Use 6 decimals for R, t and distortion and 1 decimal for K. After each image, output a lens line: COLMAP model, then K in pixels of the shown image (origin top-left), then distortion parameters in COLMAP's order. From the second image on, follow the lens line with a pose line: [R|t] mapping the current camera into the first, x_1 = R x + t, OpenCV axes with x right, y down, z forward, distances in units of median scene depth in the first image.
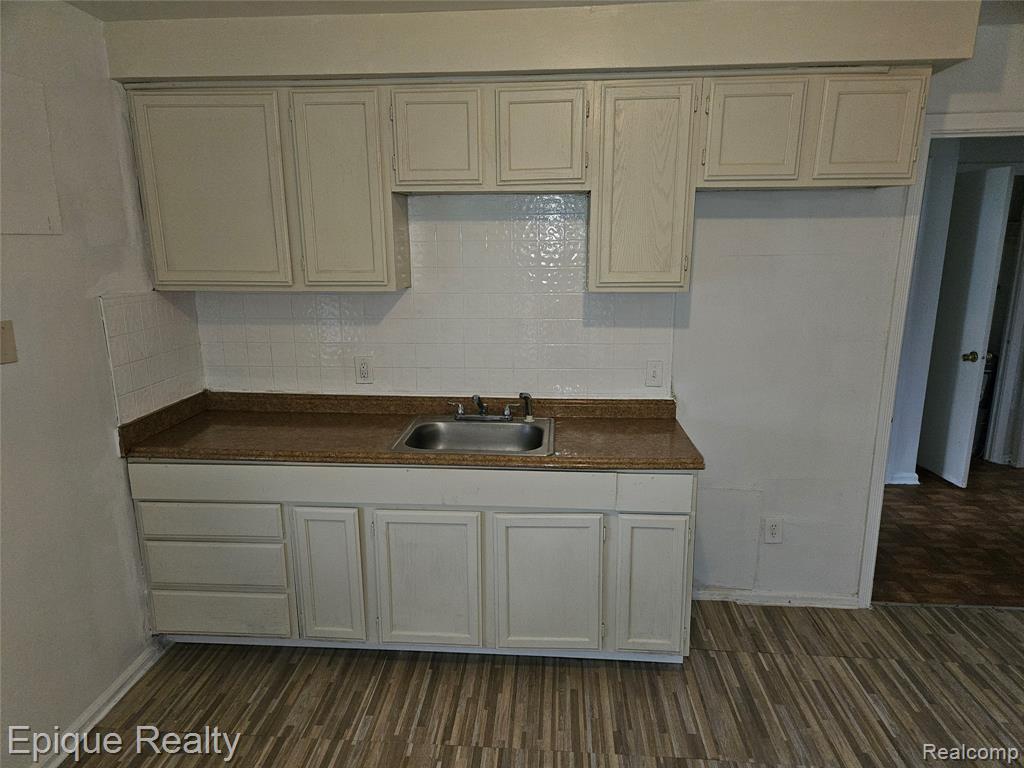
lens RADIAL K [[679.7, 0, 509.4], [0, 679.7, 386.6], [0, 0, 1]] dist [0.076737, -0.049012]
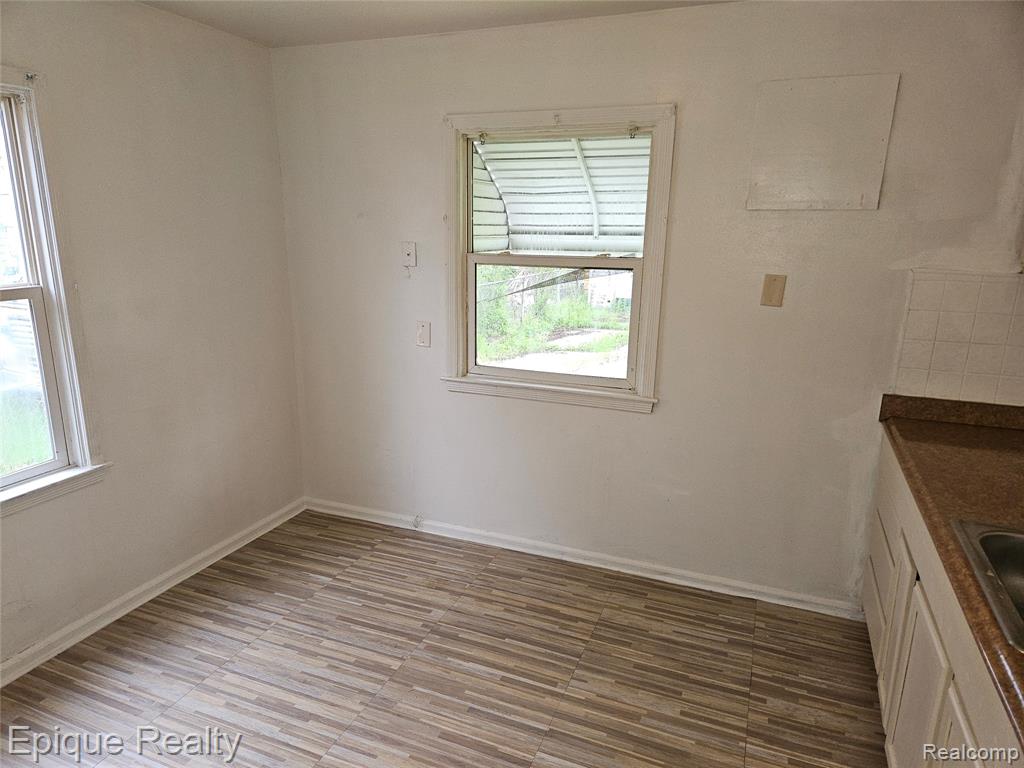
lens RADIAL K [[679.7, 0, 506.8], [0, 679.7, 389.0], [0, 0, 1]] dist [0.076737, -0.049012]
pose [[-0.303976, 0.224392, -0.925876, 0.592322], [-0.218270, 0.929610, 0.296958, -0.137258], [0.927338, 0.292359, -0.233601, 0.718748]]
